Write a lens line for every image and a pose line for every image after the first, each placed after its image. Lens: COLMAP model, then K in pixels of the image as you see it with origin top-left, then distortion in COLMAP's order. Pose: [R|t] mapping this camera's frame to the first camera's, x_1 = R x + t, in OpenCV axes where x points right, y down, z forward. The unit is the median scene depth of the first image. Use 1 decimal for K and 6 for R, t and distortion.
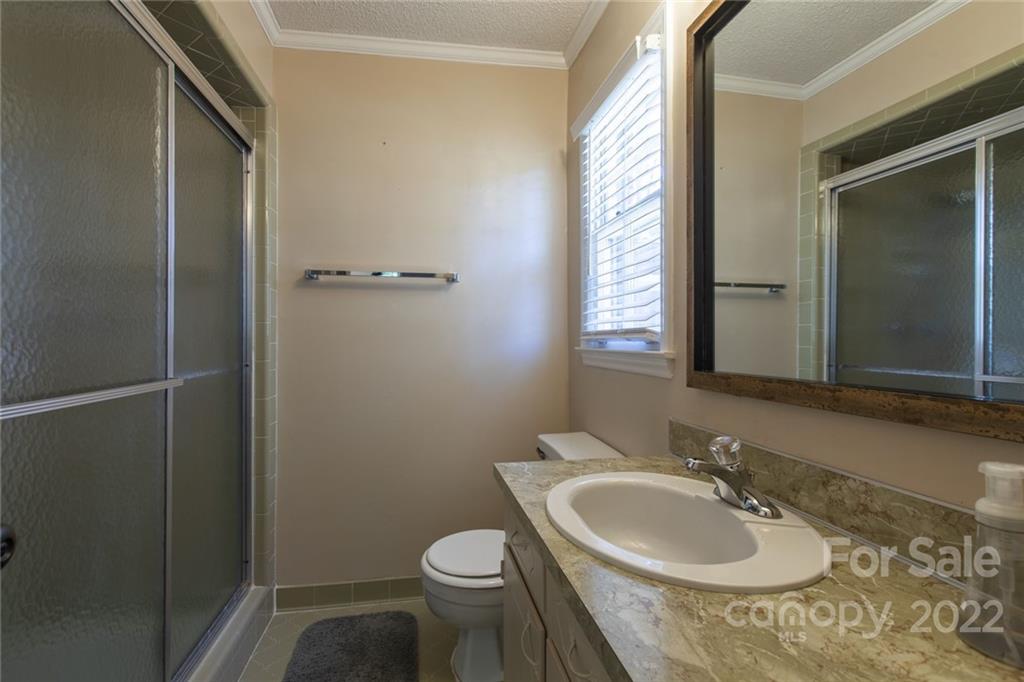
lens RADIAL K [[473.4, 0, 508.6], [0, 473.4, 334.3], [0, 0, 1]] dist [0.001366, -0.000903]
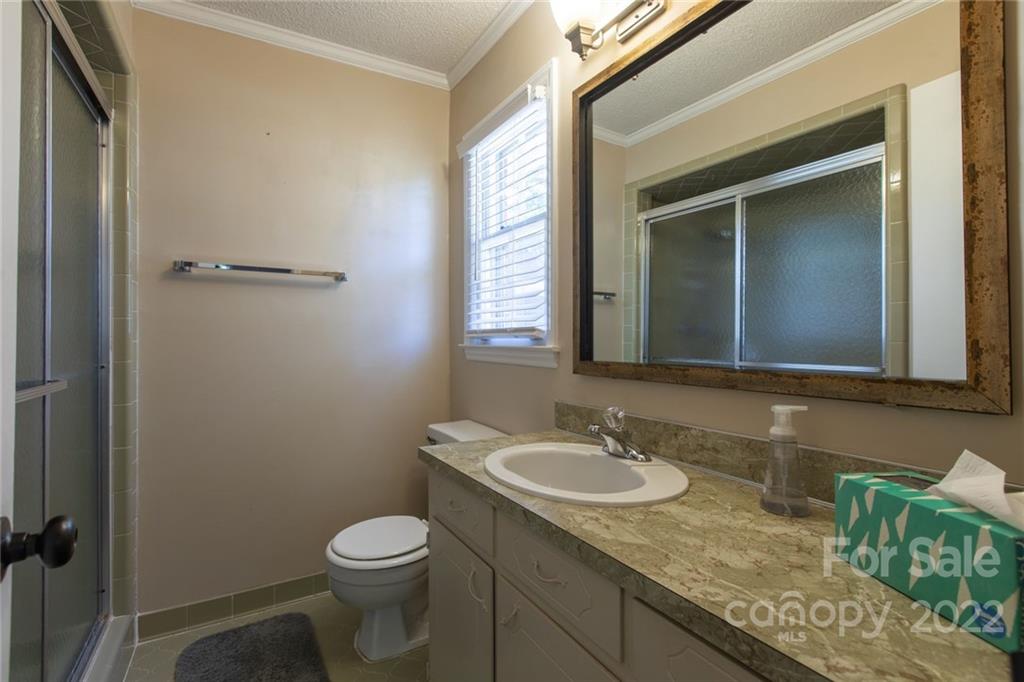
lens RADIAL K [[473.4, 0, 508.6], [0, 473.4, 334.3], [0, 0, 1]] dist [0.001366, -0.000903]
pose [[0.933245, 0.001373, 0.359237, -0.169099], [-0.001878, 0.999998, 0.001058, 0.003126], [-0.359235, -0.001662, 0.933246, -0.086496]]
